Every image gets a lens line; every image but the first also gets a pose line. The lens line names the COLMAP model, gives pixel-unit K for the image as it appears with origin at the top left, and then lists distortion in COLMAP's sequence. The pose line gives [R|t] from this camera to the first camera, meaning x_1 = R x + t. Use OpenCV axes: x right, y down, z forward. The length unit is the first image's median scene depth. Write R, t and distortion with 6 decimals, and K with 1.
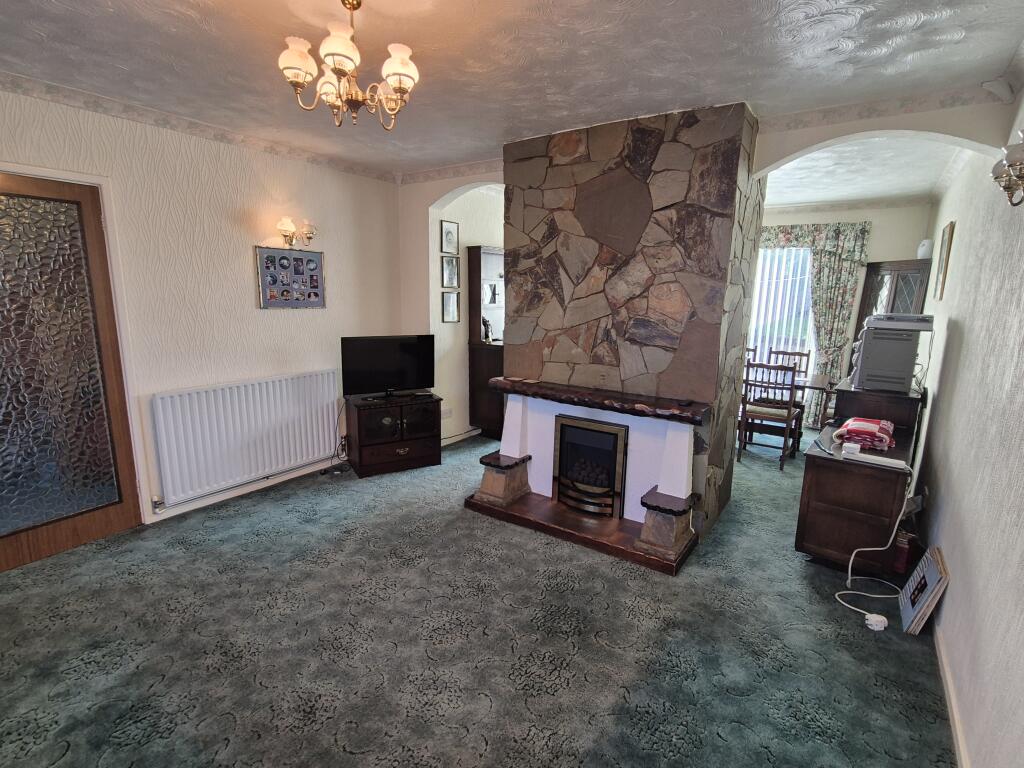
lens RADIAL K [[504.2, 0, 514.9], [0, 504.2, 388.9], [0, 0, 1]] dist [-0.001687, -0.000582]
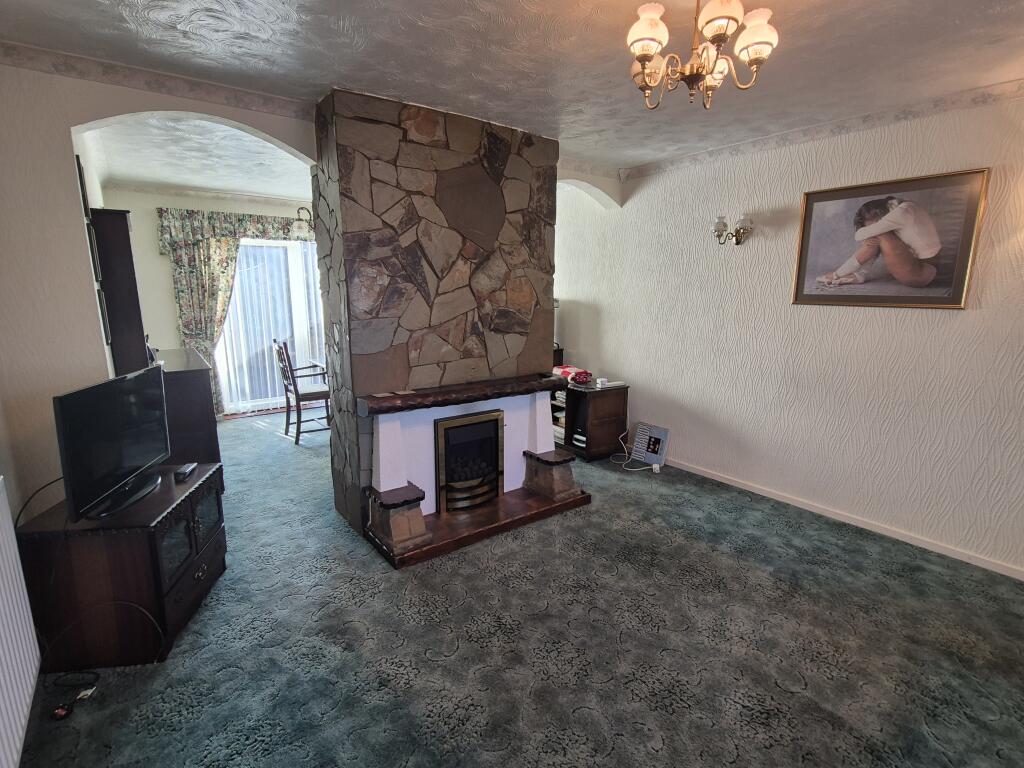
lens RADIAL K [[504.2, 0, 514.9], [0, 504.2, 388.9], [0, 0, 1]] dist [-0.001687, -0.000582]
pose [[0.325440, -0.204437, 0.923198, -0.770514], [0.182967, 0.971510, 0.150638, -0.127941], [-0.927692, 0.119891, 0.353573, 0.586786]]
